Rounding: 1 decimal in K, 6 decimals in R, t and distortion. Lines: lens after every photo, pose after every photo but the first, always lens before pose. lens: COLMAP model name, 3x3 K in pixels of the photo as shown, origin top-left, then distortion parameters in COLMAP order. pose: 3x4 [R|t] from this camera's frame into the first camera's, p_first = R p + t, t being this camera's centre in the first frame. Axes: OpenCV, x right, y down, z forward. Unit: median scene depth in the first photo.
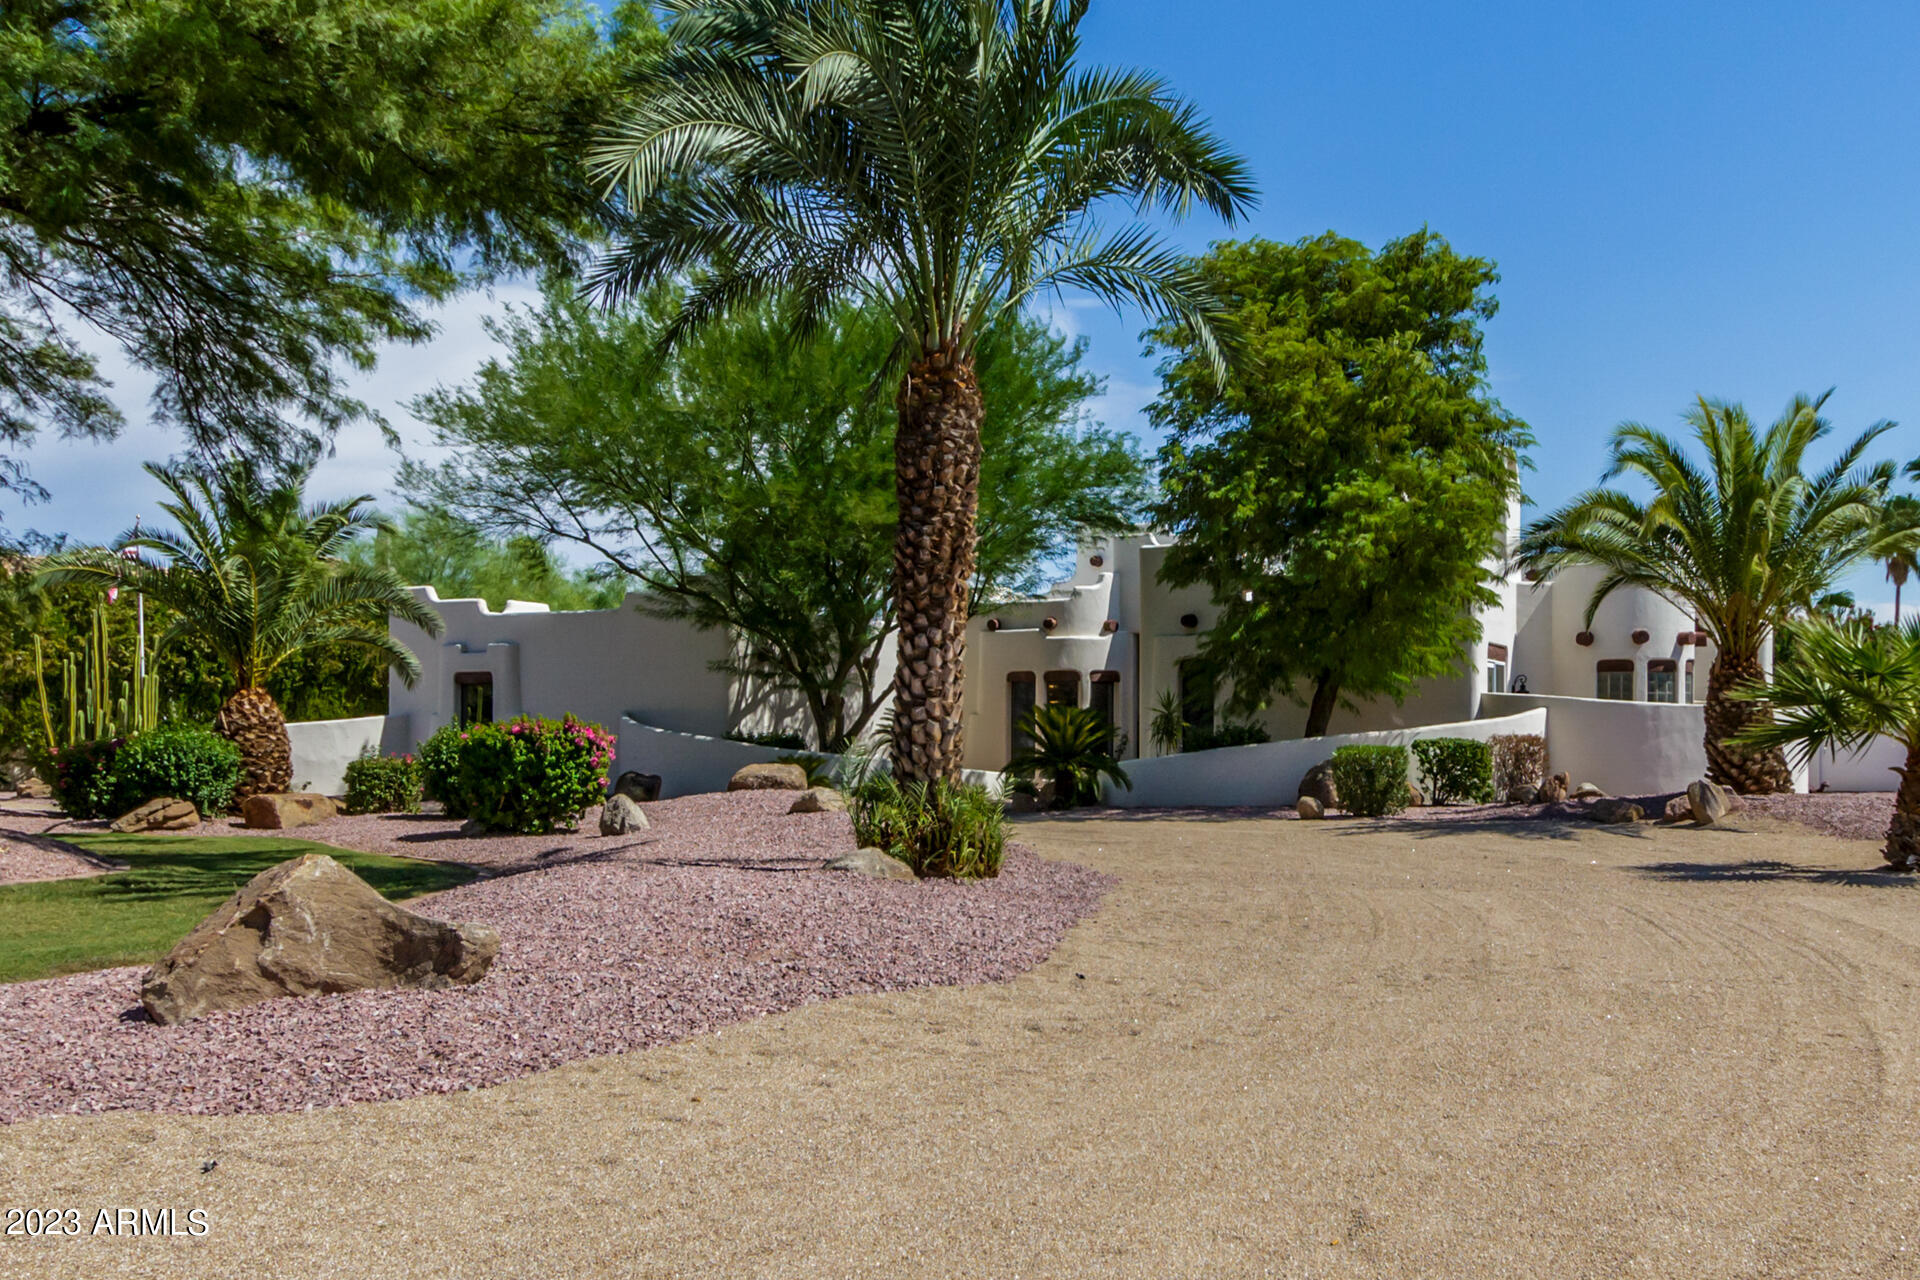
lens RADIAL K [[1862.6, 0, 960.0], [0, 1862.6, 640.0], [0, 0, 1]] dist [-0.002248, -0.002468]
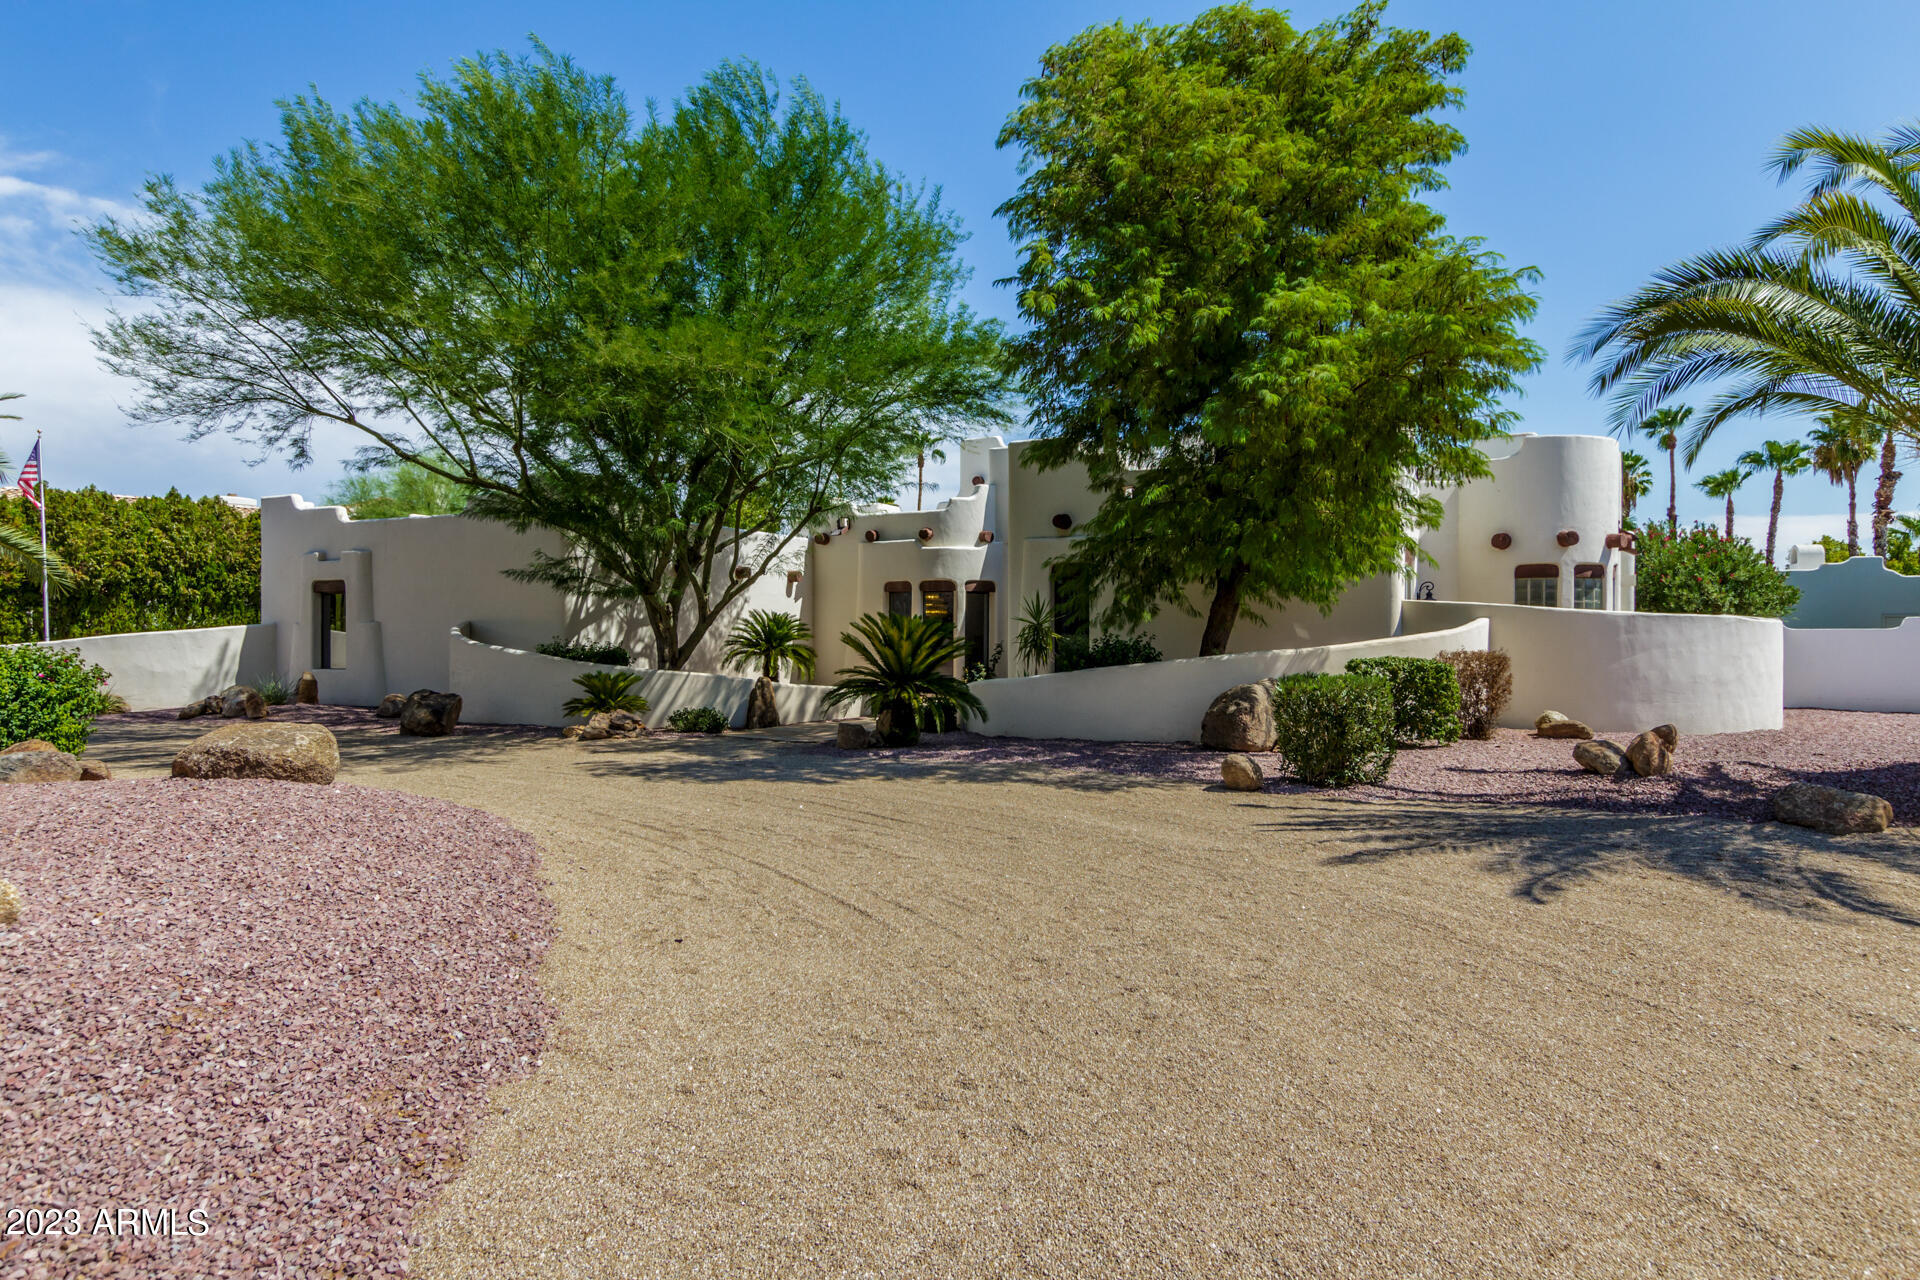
lens RADIAL K [[1154.9, 0, 964.8], [0, 1154.9, 631.3], [0, 0, 1]] dist [0.003209, 0.002204]
pose [[0.999398, 0.000097, 0.034700, 0.058135], [-0.001769, 0.998839, 0.048138, 0.016593], [-0.034655, -0.048171, 0.998238, 0.455022]]
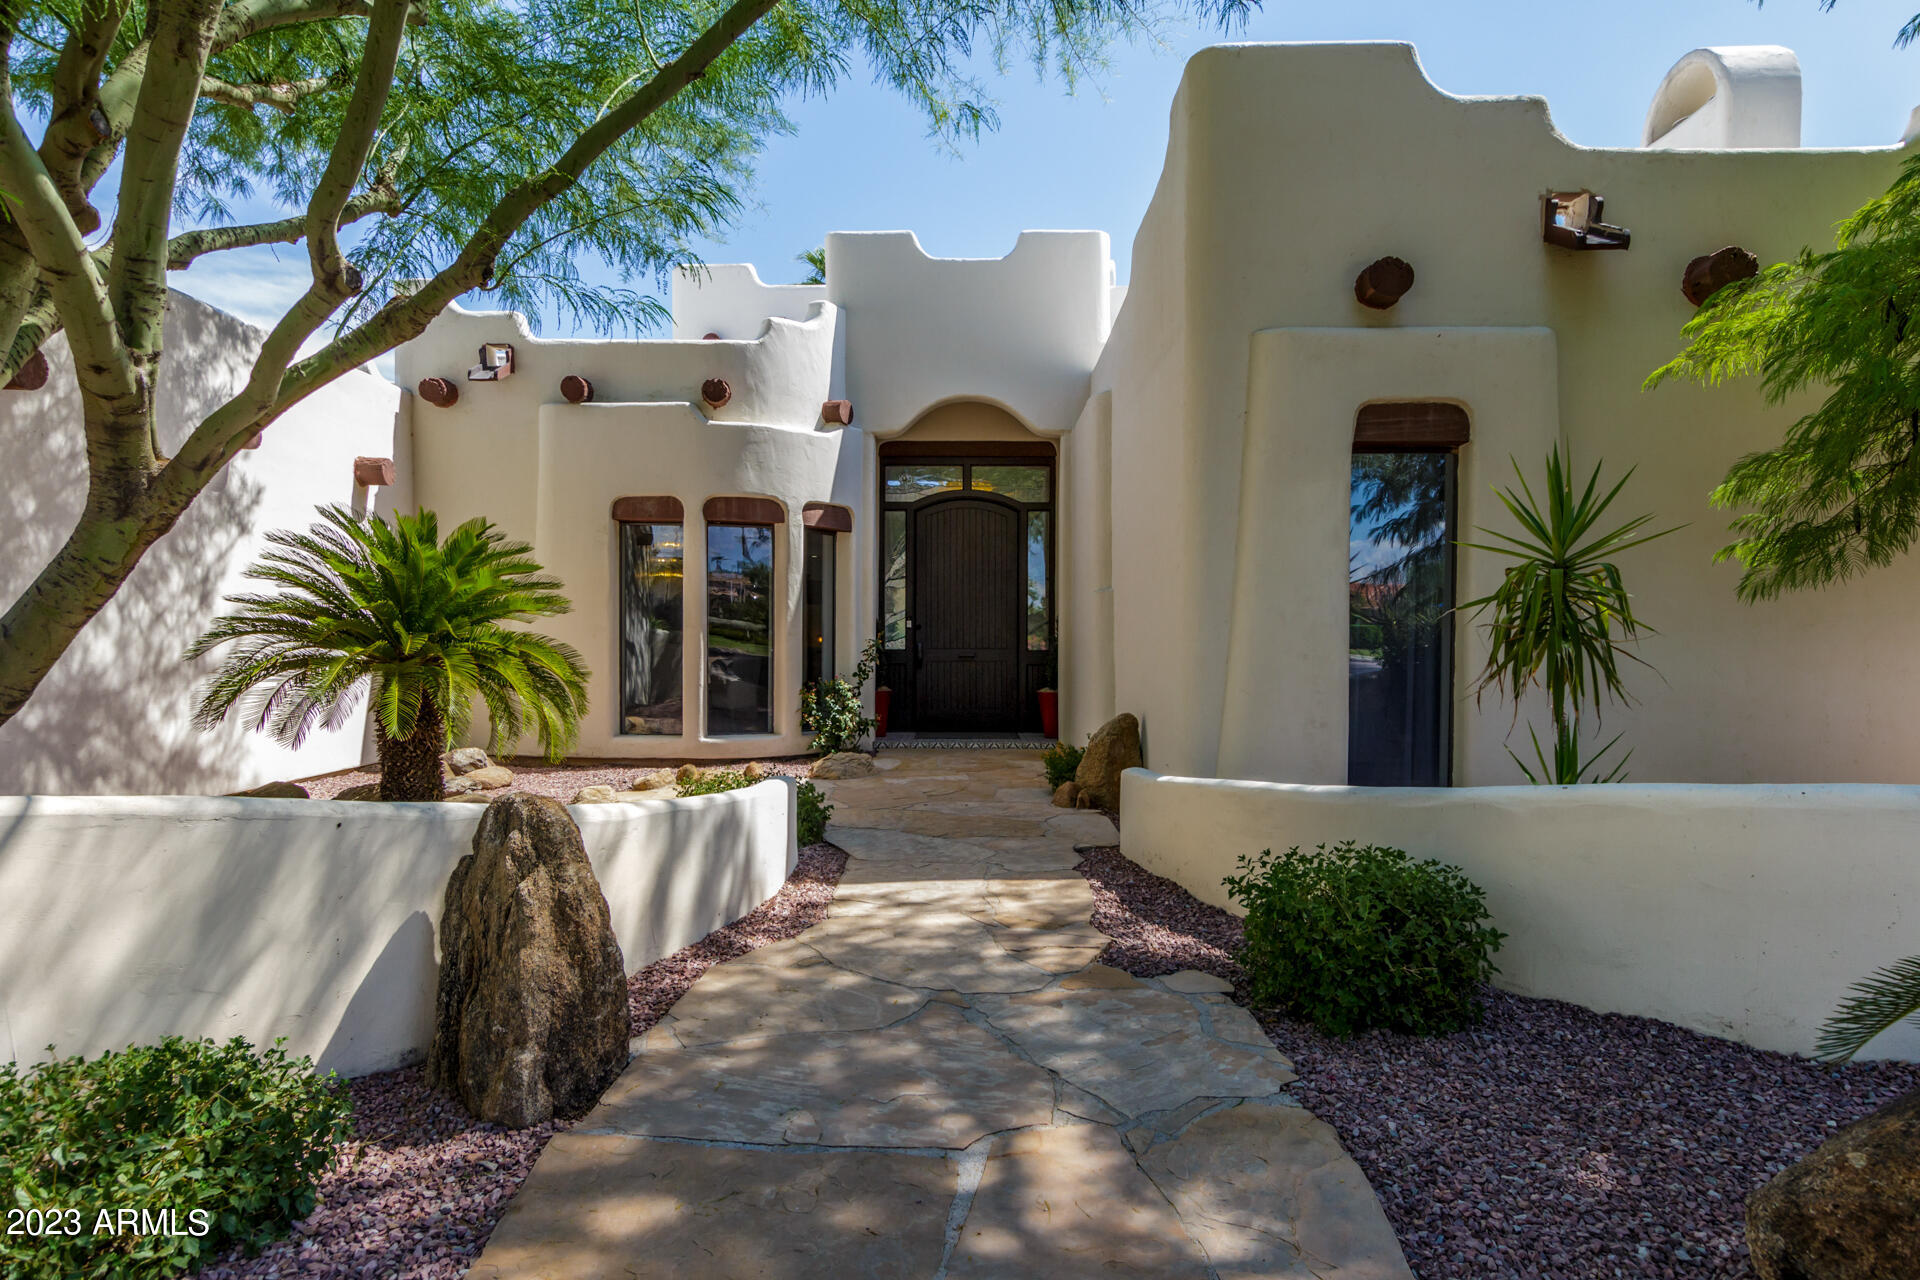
lens RADIAL K [[1069.2, 0, 960.0], [0, 1069.2, 640.0], [0, 0, 1]] dist [0.006859, 0.000977]
pose [[0.873519, -0.004195, 0.486771, -0.031821], [-0.021617, 0.998642, 0.047398, 0.045586], [-0.486309, -0.051925, 0.872243, 0.904555]]
